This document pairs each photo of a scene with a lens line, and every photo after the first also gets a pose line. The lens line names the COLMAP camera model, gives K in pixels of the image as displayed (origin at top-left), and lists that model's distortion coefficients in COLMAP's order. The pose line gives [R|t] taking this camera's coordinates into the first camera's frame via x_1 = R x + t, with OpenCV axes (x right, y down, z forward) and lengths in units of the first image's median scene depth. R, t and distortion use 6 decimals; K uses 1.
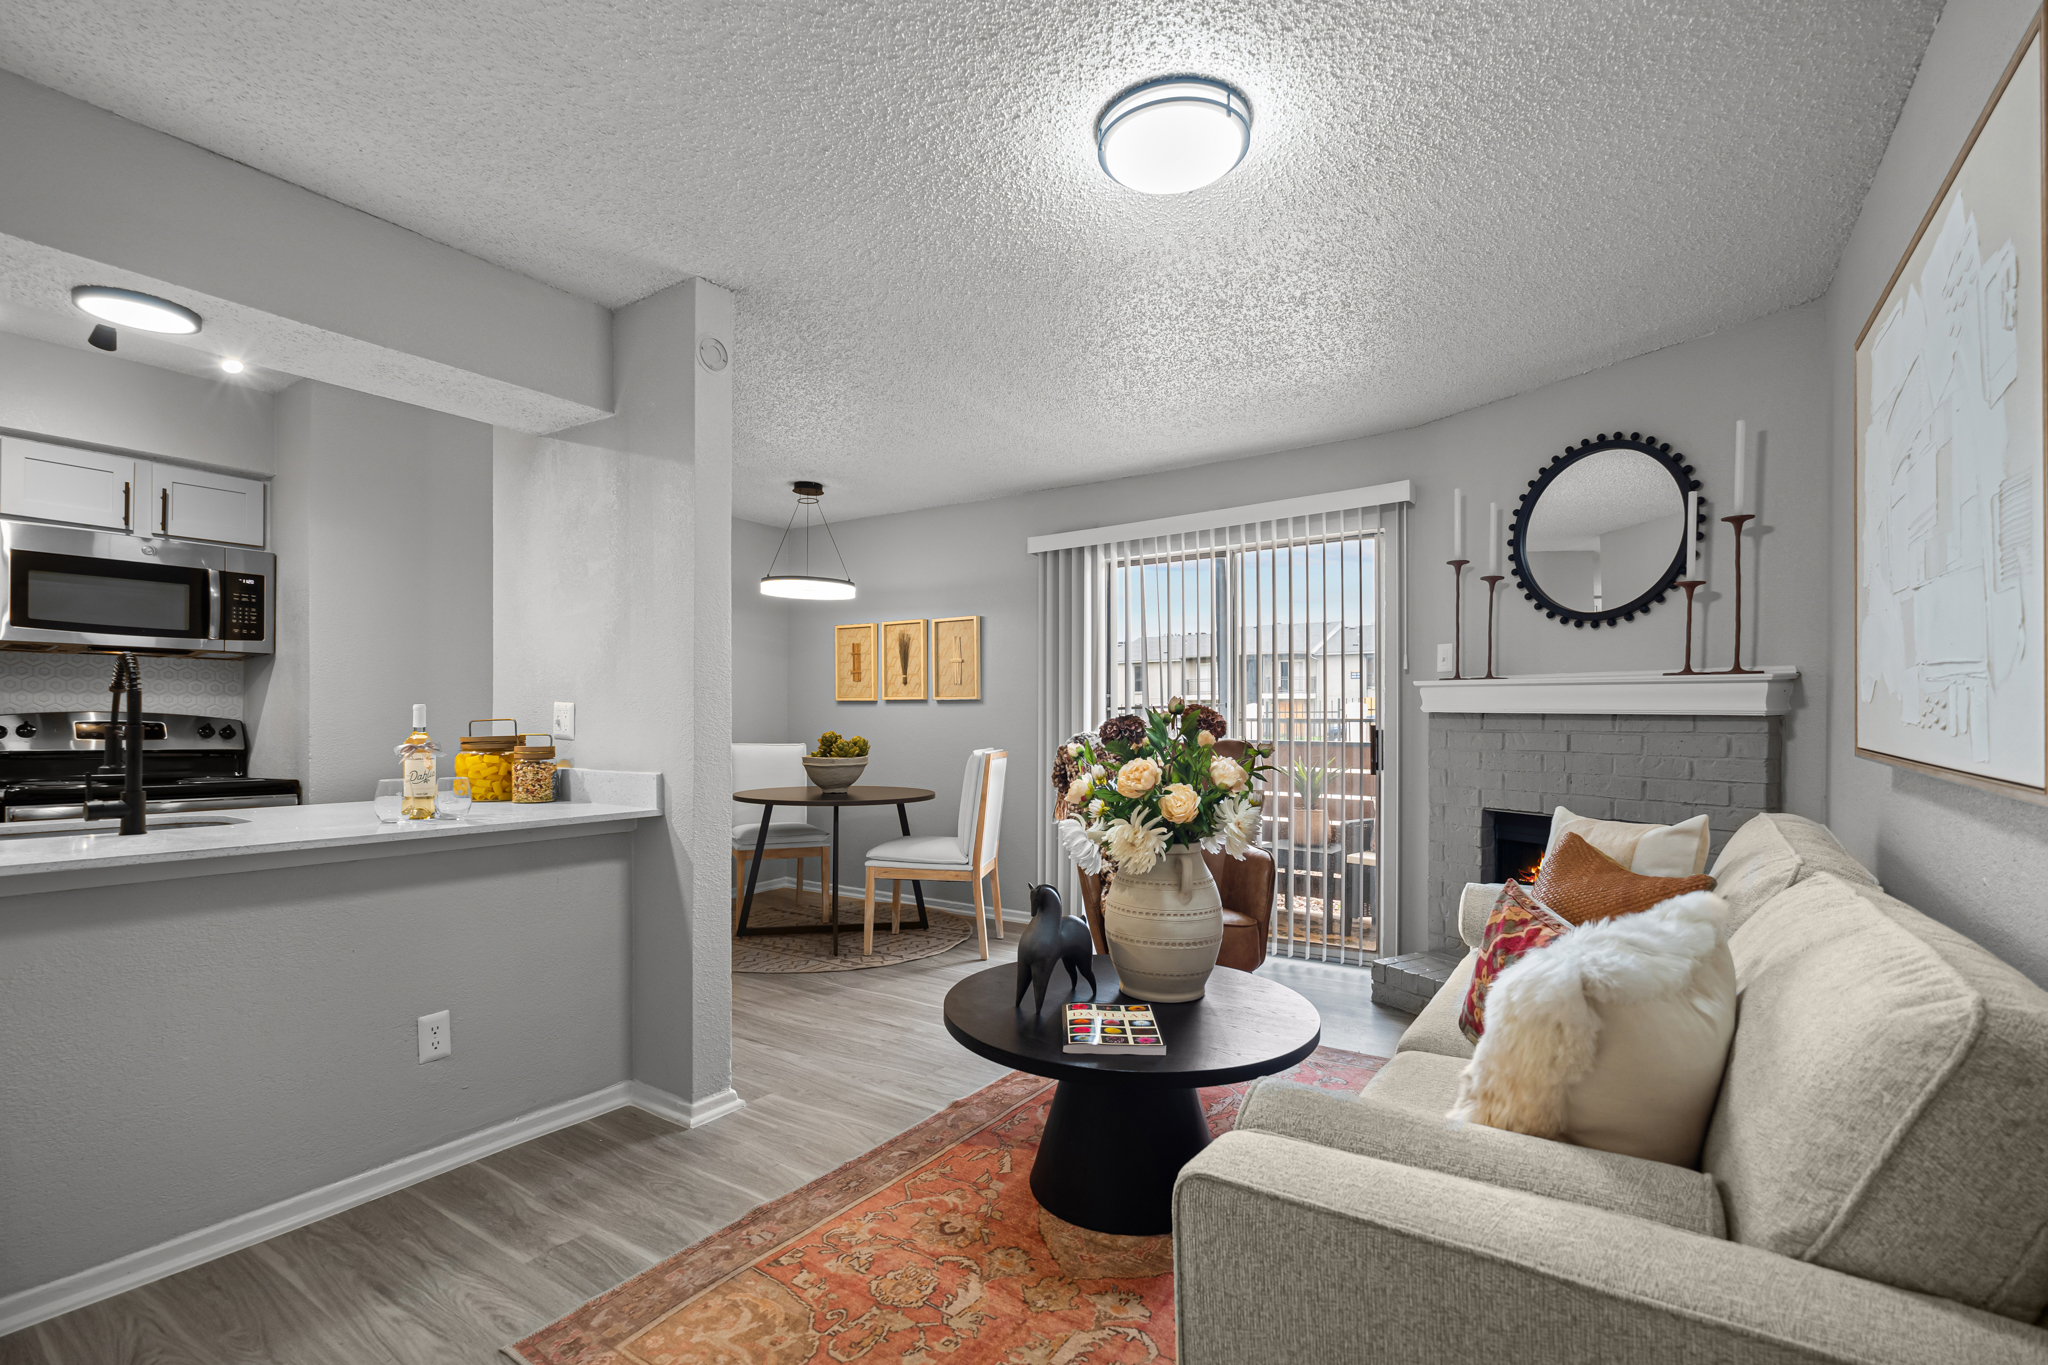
lens RADIAL K [[924.0, 0, 1027.3], [0, 924.0, 715.8], [0, 0, 1]] dist [-0.002235, -0.000198]
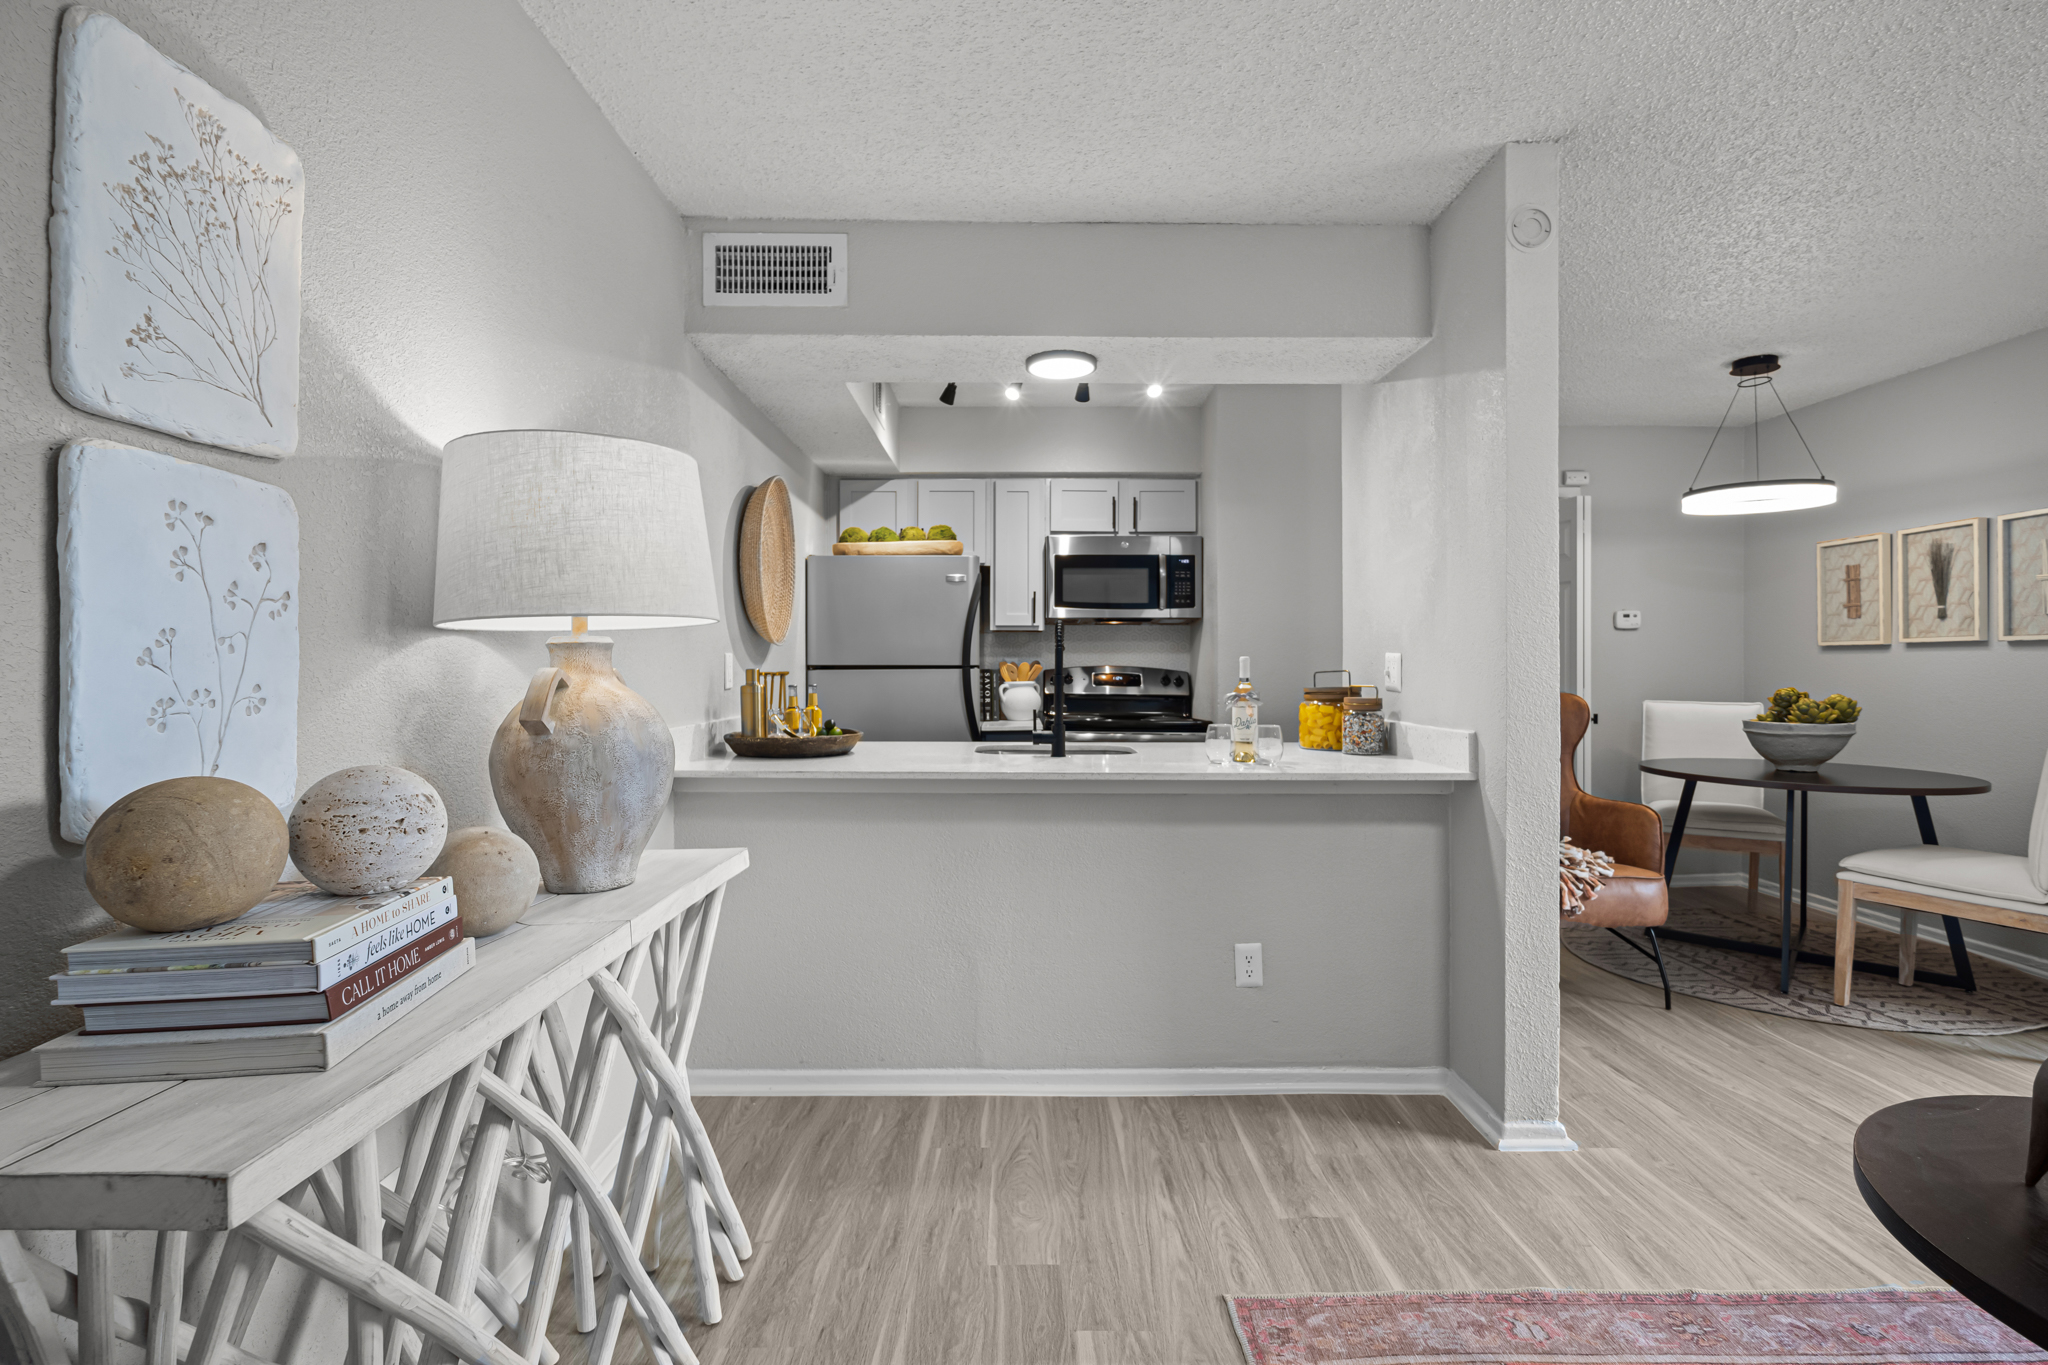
lens RADIAL K [[917.6, 0, 1020.8], [0, 917.6, 676.7], [0, 0, 1]] dist [-0.006560, -0.000625]
pose [[0.566487, 0.003496, -0.824063, 0.066795], [0.003636, 0.999971, 0.006741, 0.002252], [0.824063, -0.006815, 0.566457, 0.136884]]
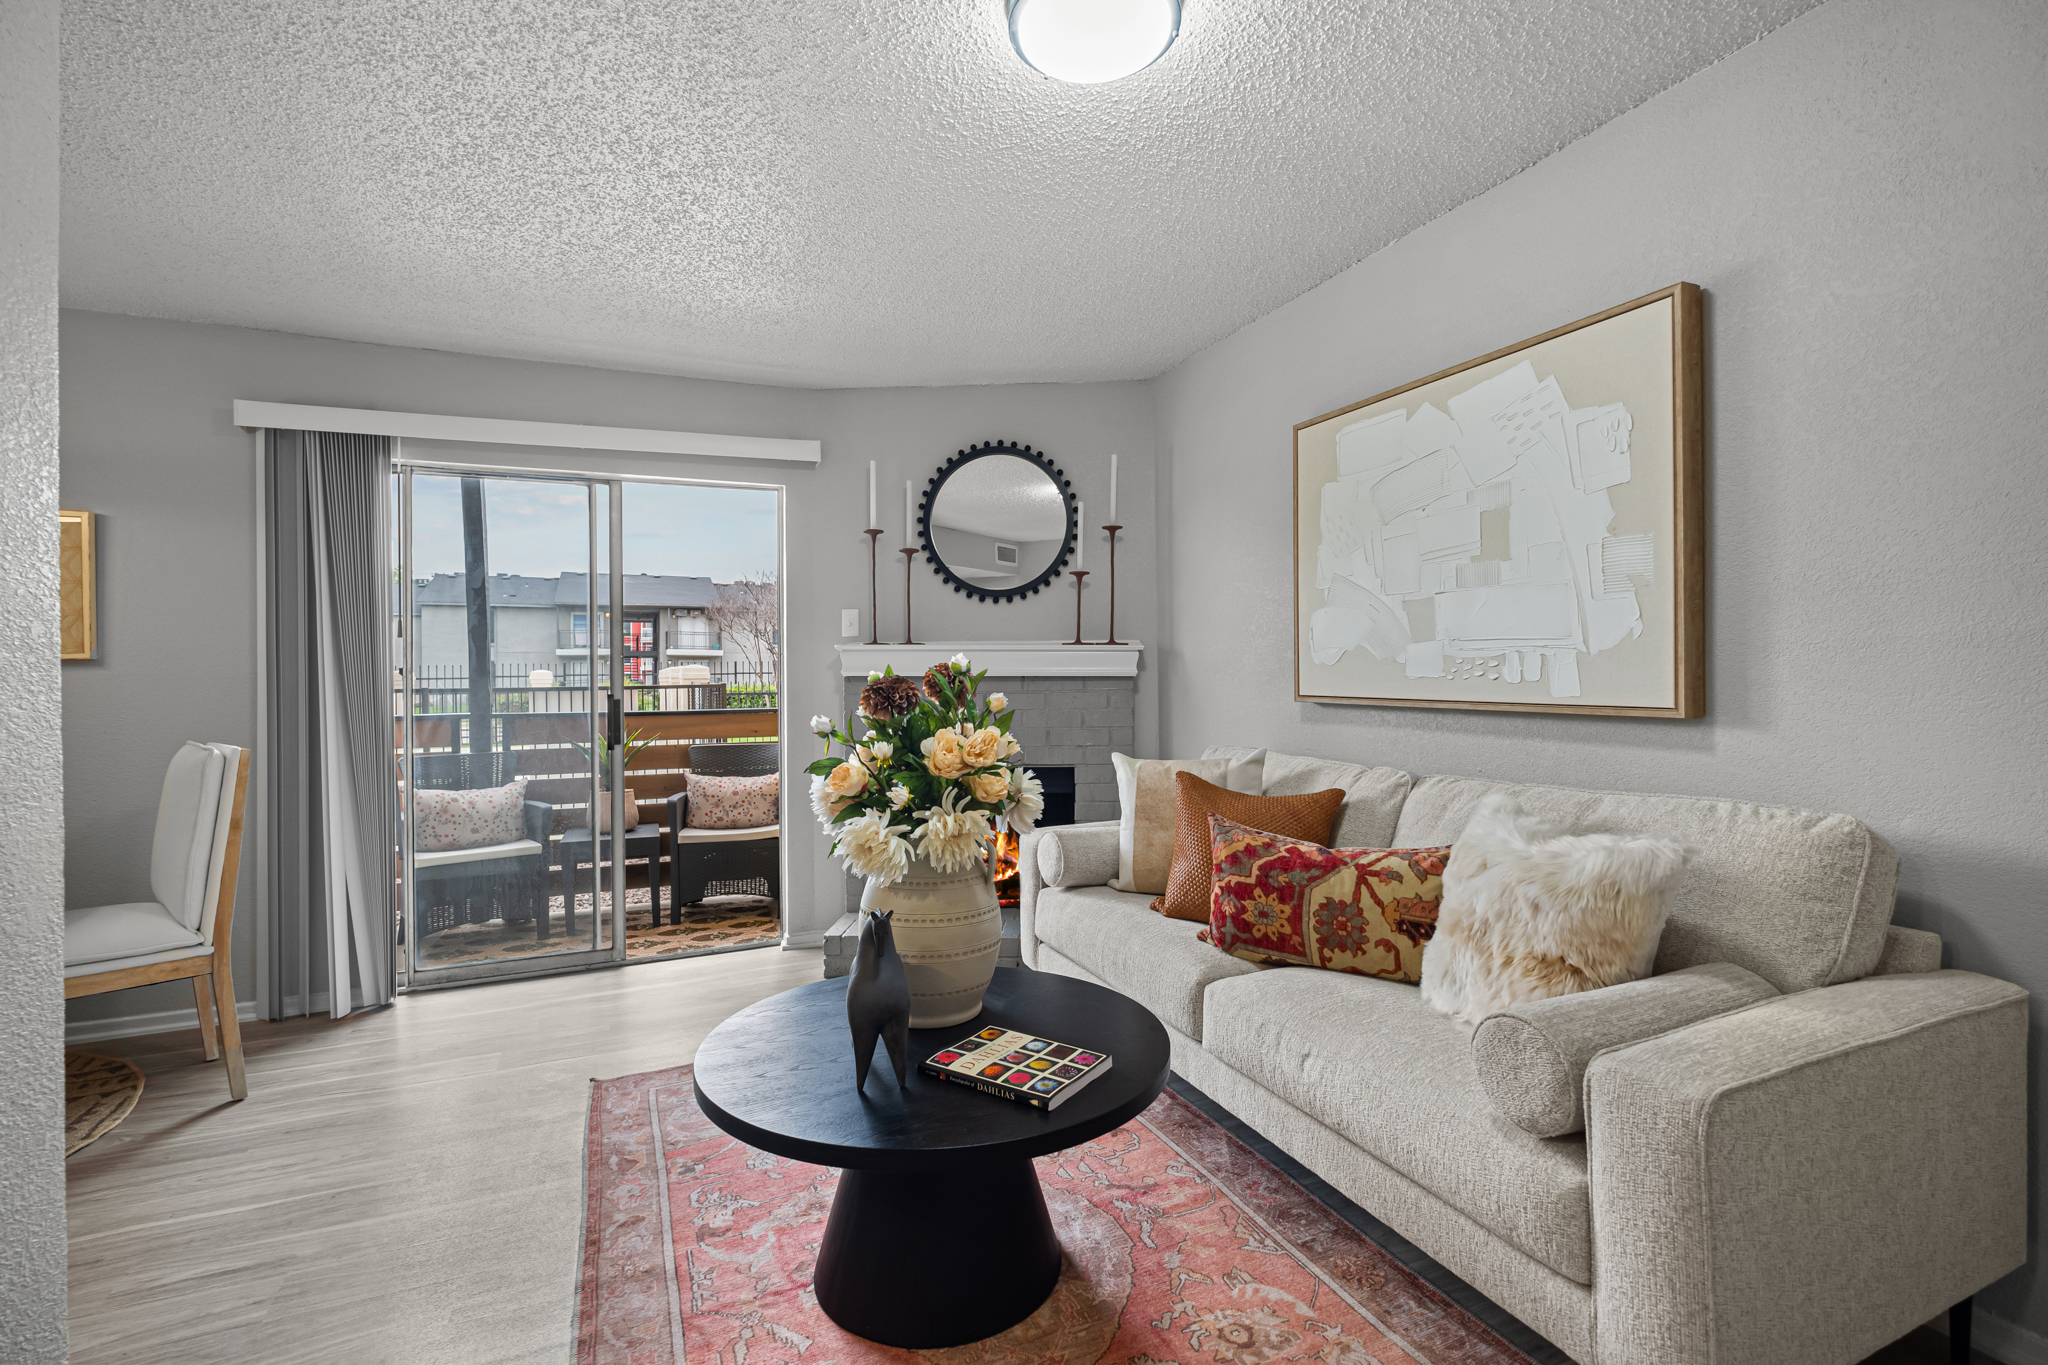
lens RADIAL K [[917.6, 0, 1020.8], [0, 917.6, 676.7], [0, 0, 1]] dist [-0.006560, -0.000625]
pose [[0.536047, -0.005156, 0.844172, -0.377402], [0.012646, 0.999918, -0.001923, 0.001295], [-0.844093, 0.011707, 0.536069, 0.369043]]
